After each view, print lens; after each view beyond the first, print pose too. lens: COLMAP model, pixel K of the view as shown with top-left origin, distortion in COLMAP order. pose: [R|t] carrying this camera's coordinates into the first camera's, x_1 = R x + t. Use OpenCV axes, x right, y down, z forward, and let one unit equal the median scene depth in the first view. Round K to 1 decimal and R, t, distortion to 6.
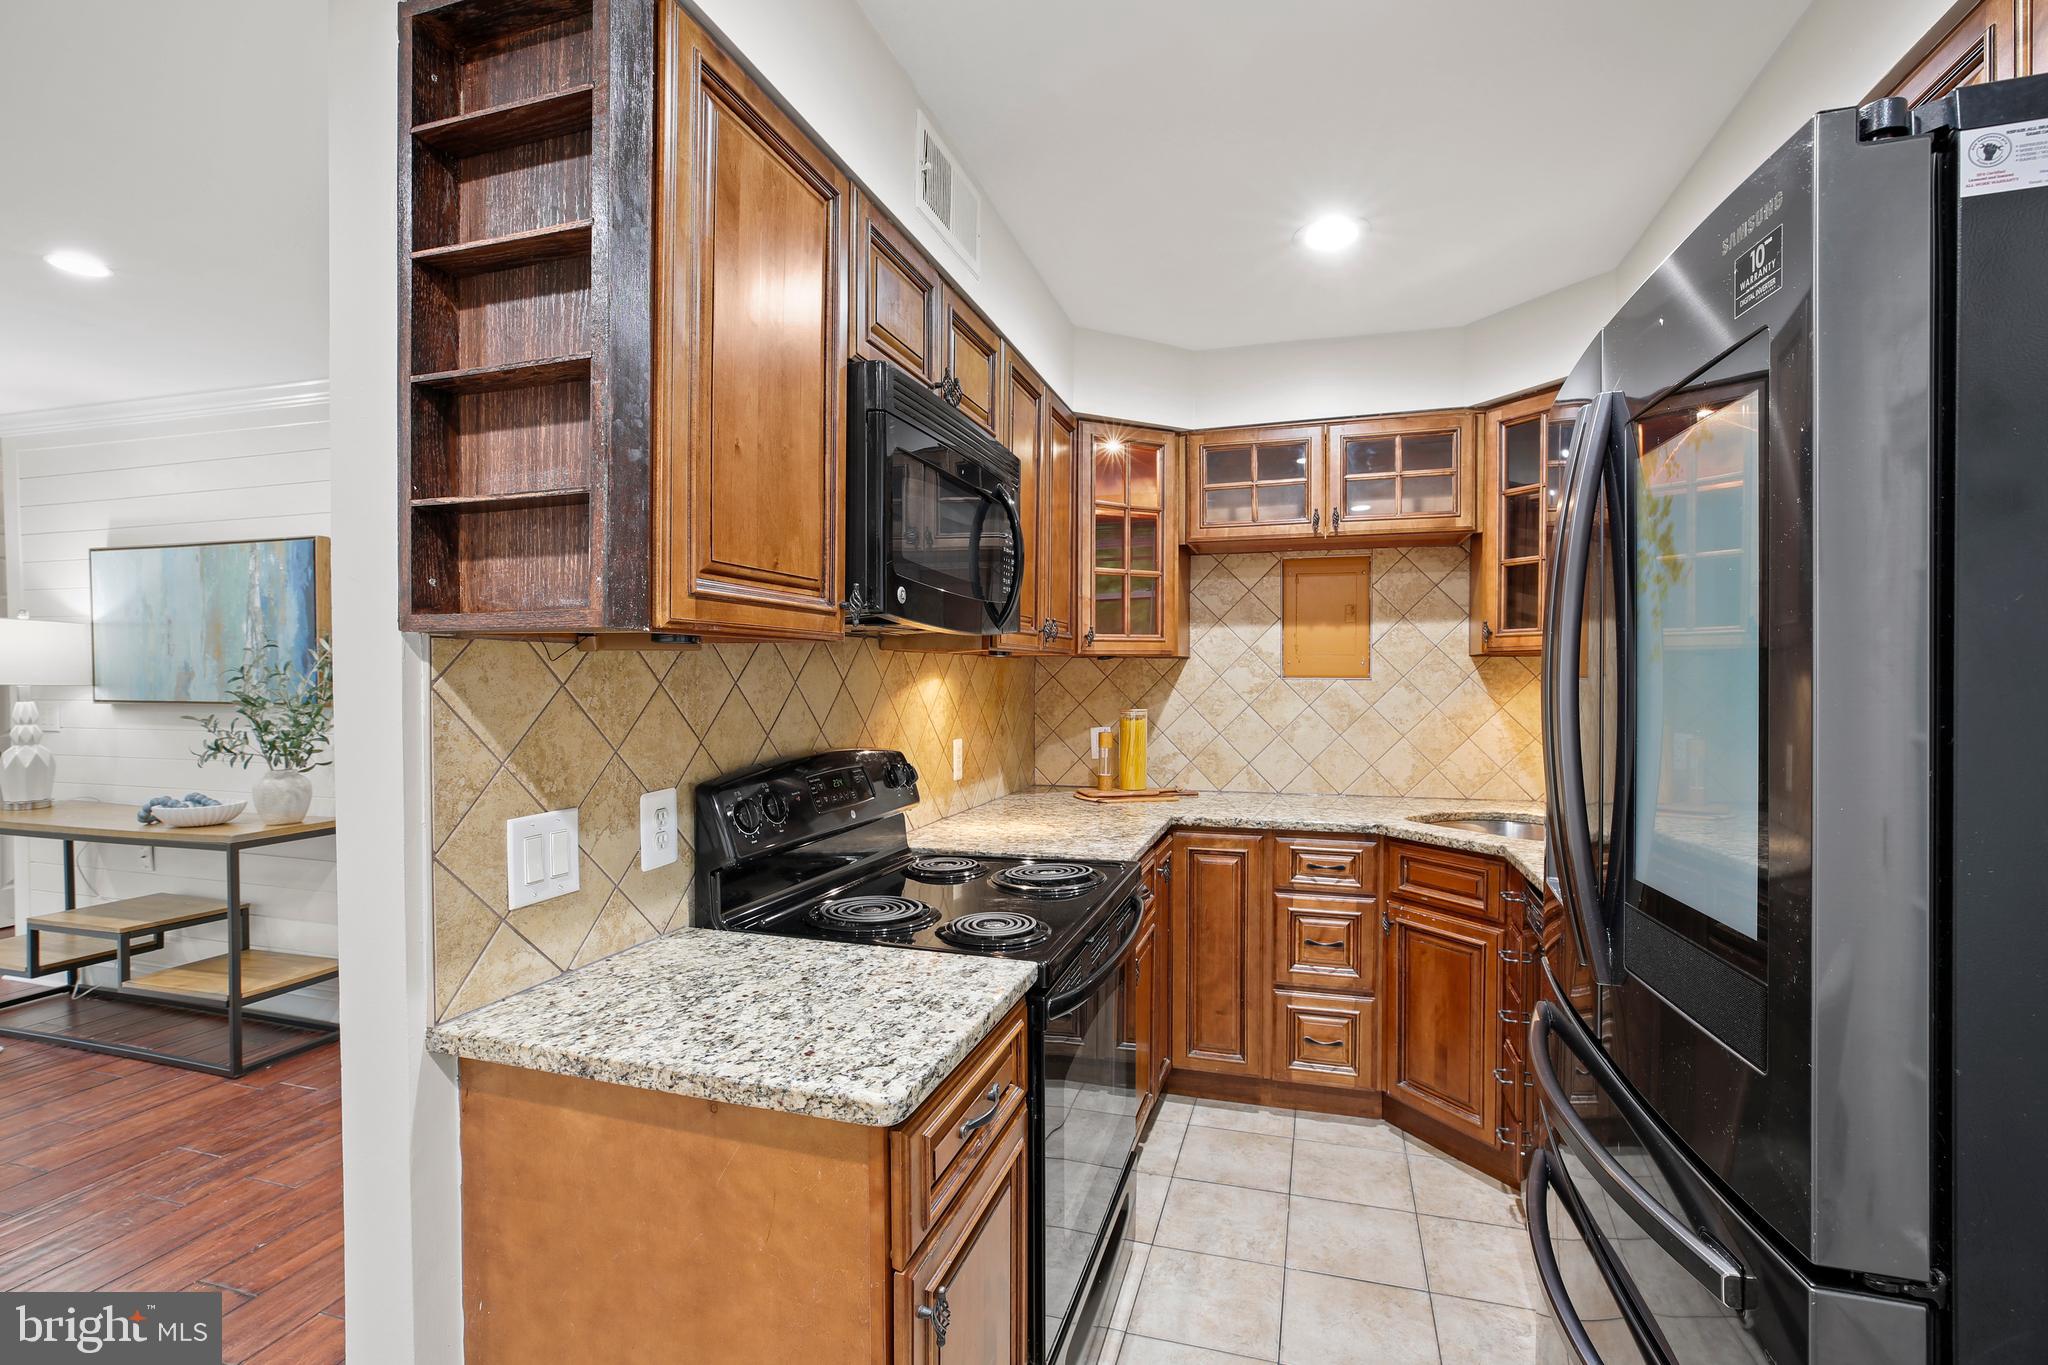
lens RADIAL K [[924.1, 0, 1031.3], [0, 924.1, 676.9], [0, 0, 1]] dist [-0.019208, 0.001048]
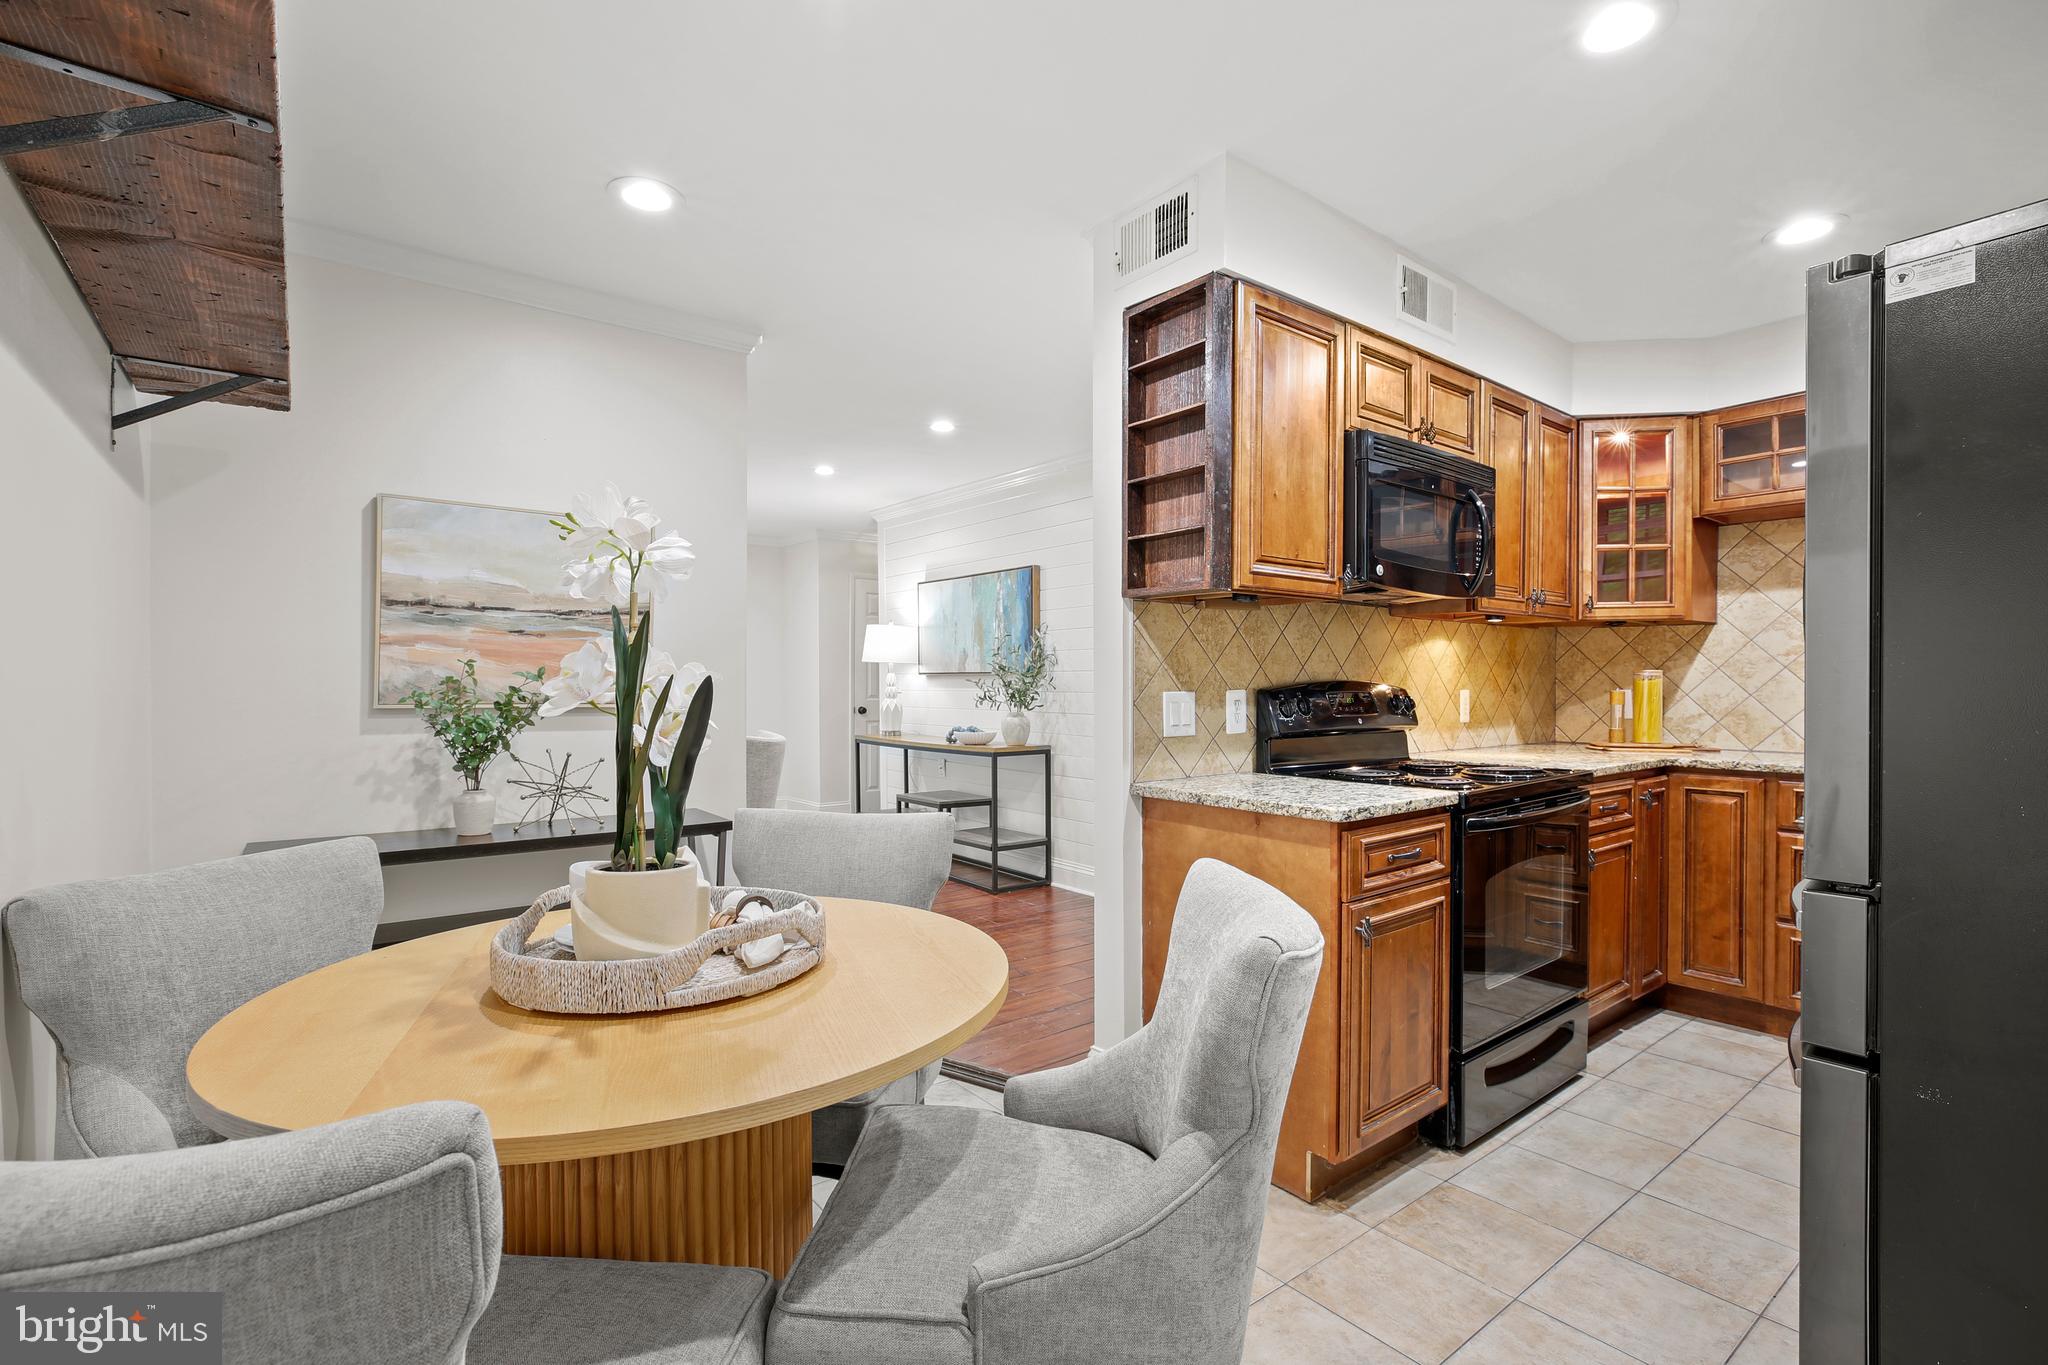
lens RADIAL K [[923.7, 0, 1026.9], [0, 923.7, 690.4], [0, 0, 1]] dist [-0.009718, 0.000353]
pose [[0.815173, 0.007801, -0.579165, 0.210383], [-0.005550, 0.999969, 0.005656, 0.083467], [0.579191, -0.001396, 0.815191, -0.484578]]
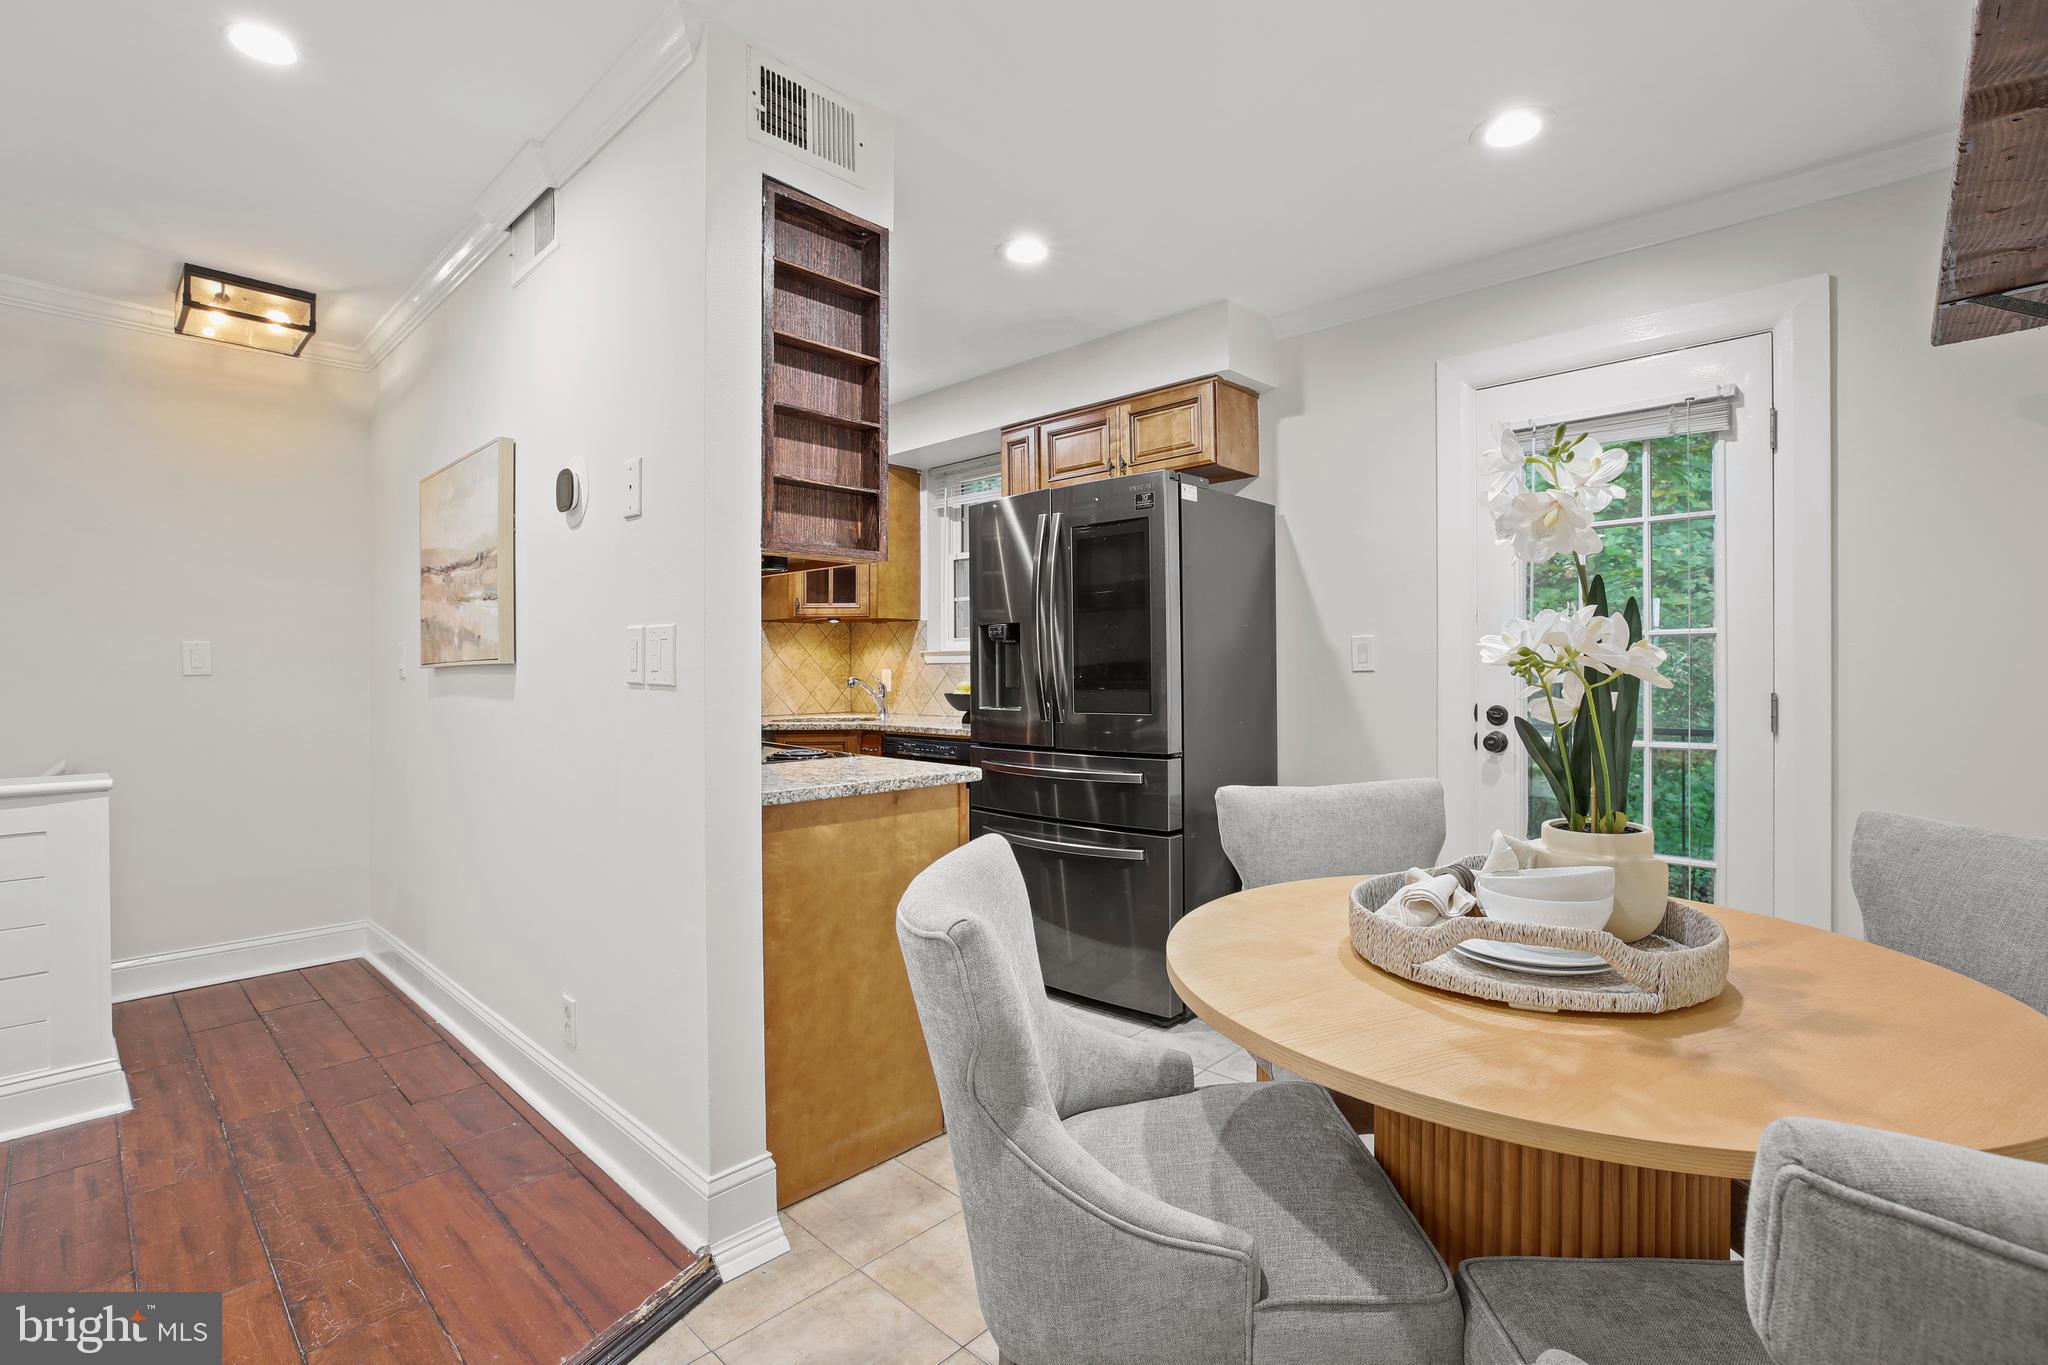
lens RADIAL K [[924.1, 0, 1031.3], [0, 924.1, 676.9], [0, 0, 1]] dist [-0.019208, 0.001048]
pose [[0.442854, -0.001197, 0.896593, -1.023859], [0.006085, 0.999980, -0.001670, 0.097774], [-0.896573, 0.006195, 0.442852, -0.092714]]
